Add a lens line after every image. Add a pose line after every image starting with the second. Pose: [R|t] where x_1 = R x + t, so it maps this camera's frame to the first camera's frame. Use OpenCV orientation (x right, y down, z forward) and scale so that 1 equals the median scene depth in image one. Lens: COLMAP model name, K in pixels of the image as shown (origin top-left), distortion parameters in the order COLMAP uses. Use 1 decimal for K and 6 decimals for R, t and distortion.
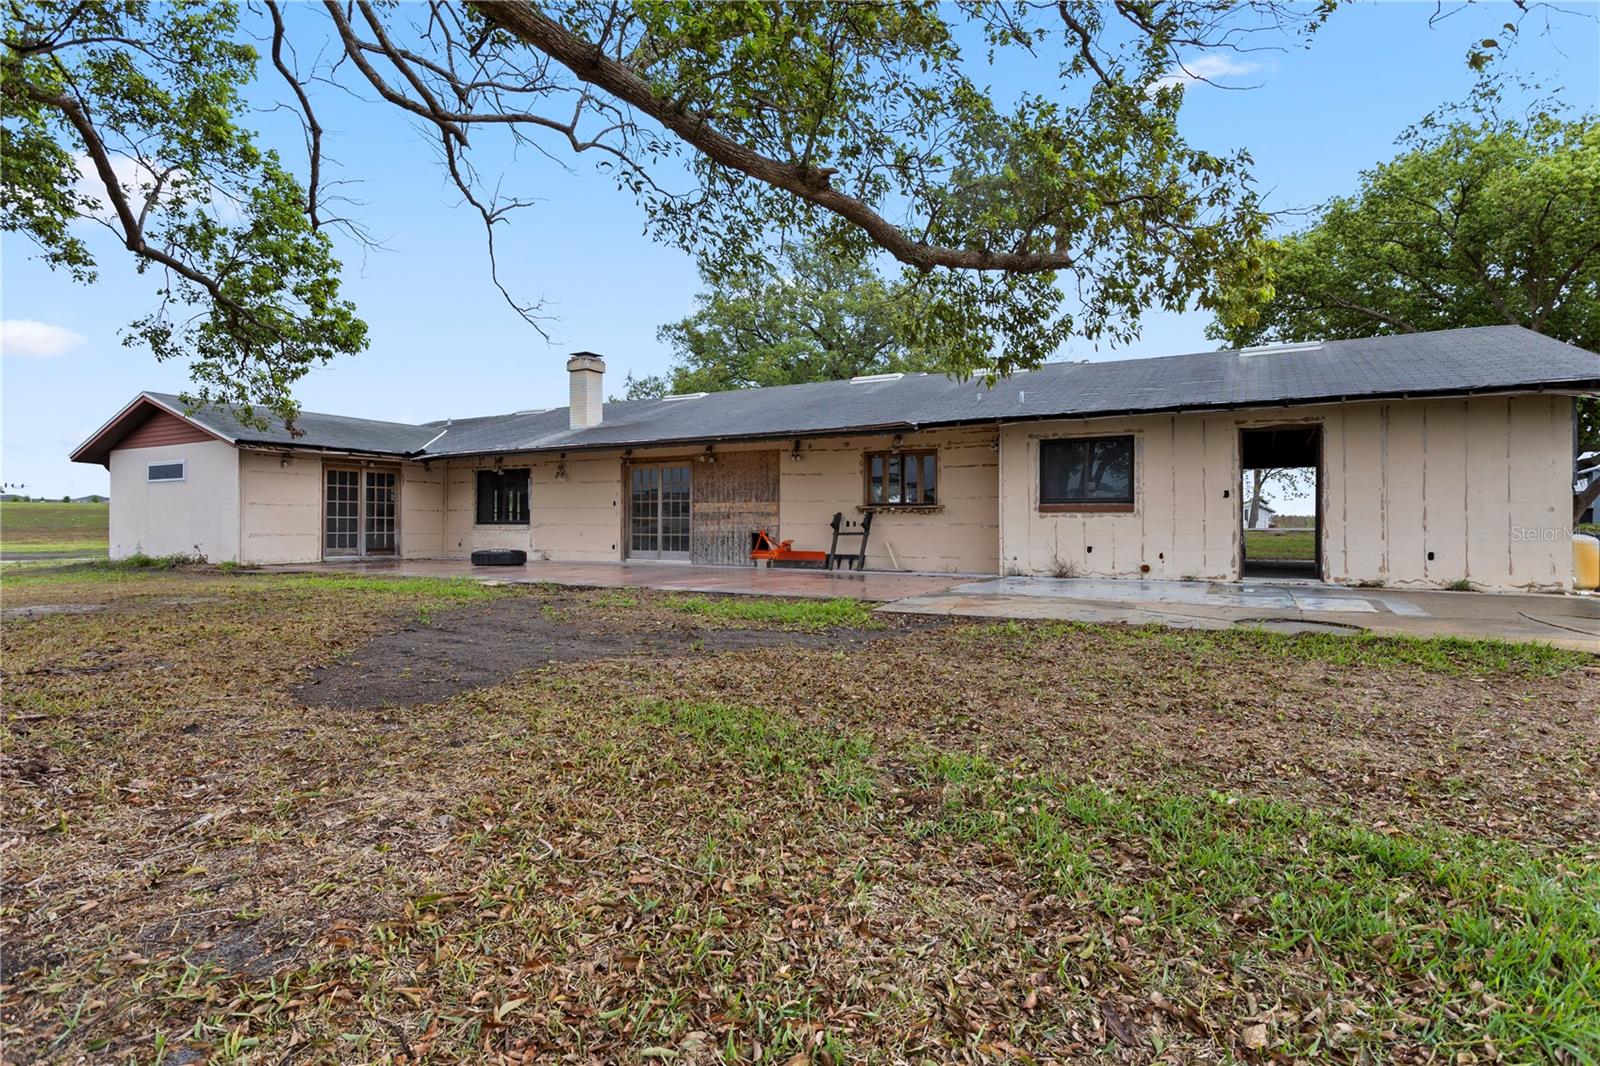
lens RADIAL K [[824.3, 0, 802.8], [0, 824.3, 526.3], [0, 0, 1]] dist [-0.024435, 0.006329]
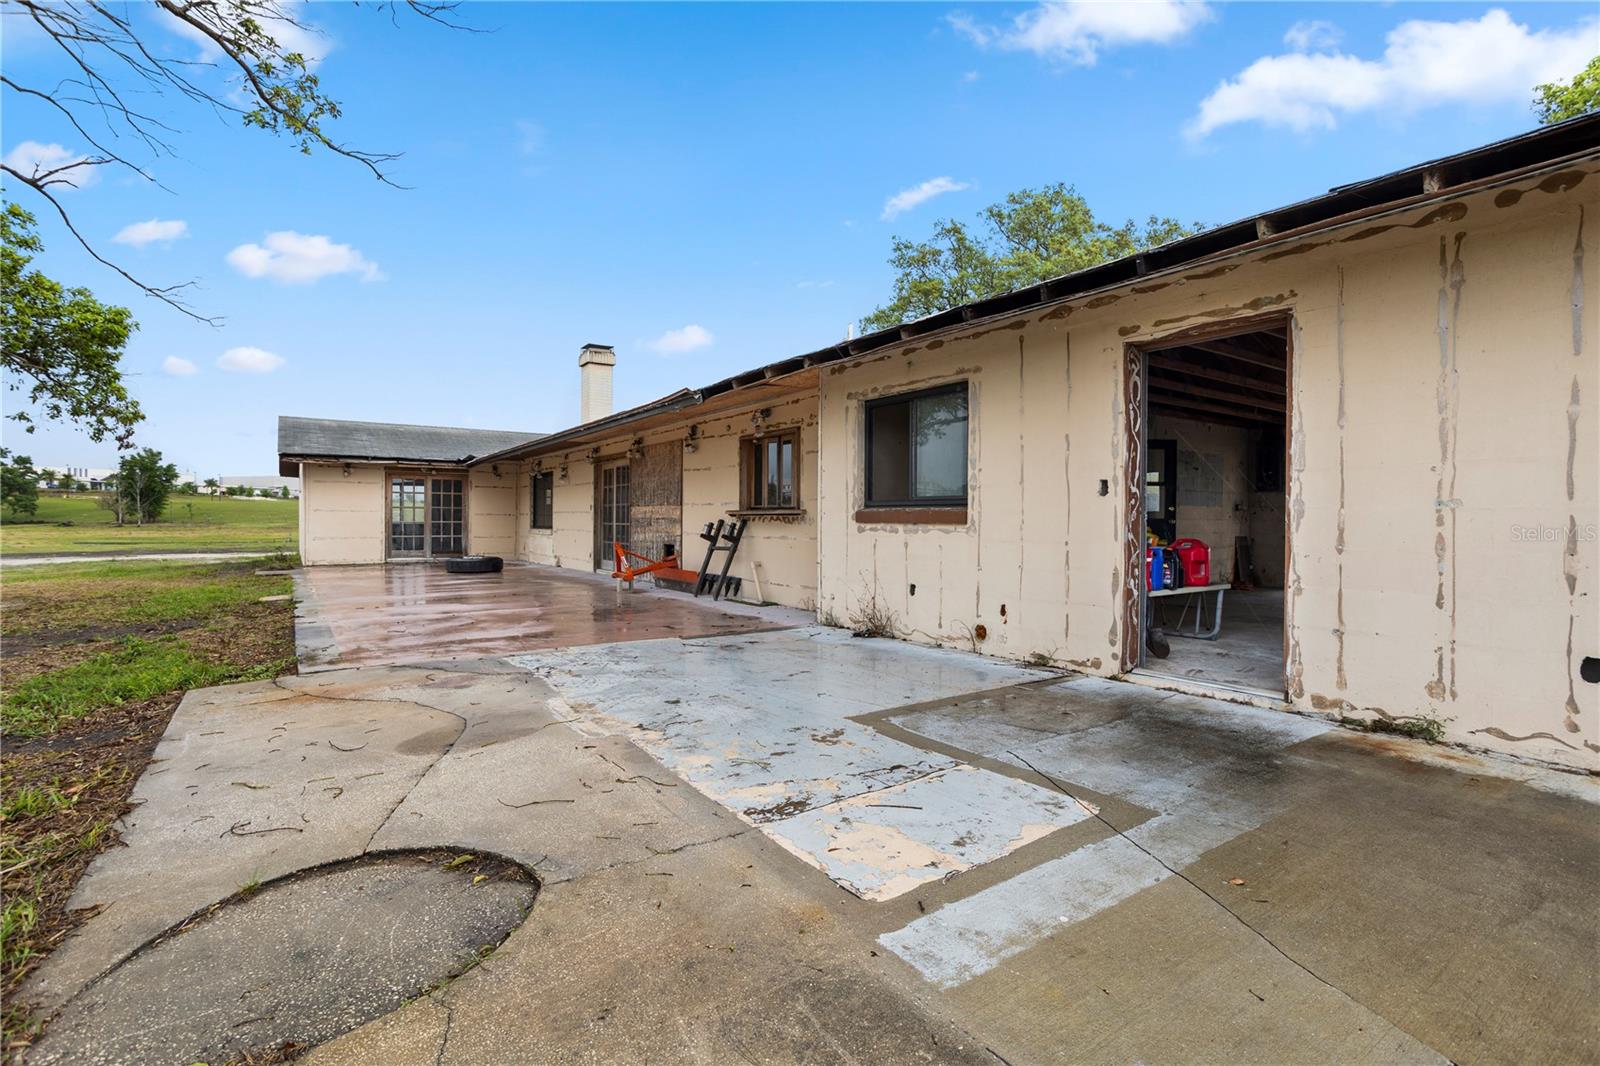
lens RADIAL K [[771.9, 0, 799.4], [0, 771.9, 541.4], [0, 0, 1]] dist [-0.029873, 0.004019]
pose [[0.902526, 0.013915, -0.430411, 0.397713], [-0.004110, 0.999711, 0.023701, -0.013336], [0.430616, -0.019622, 0.902322, 0.382949]]
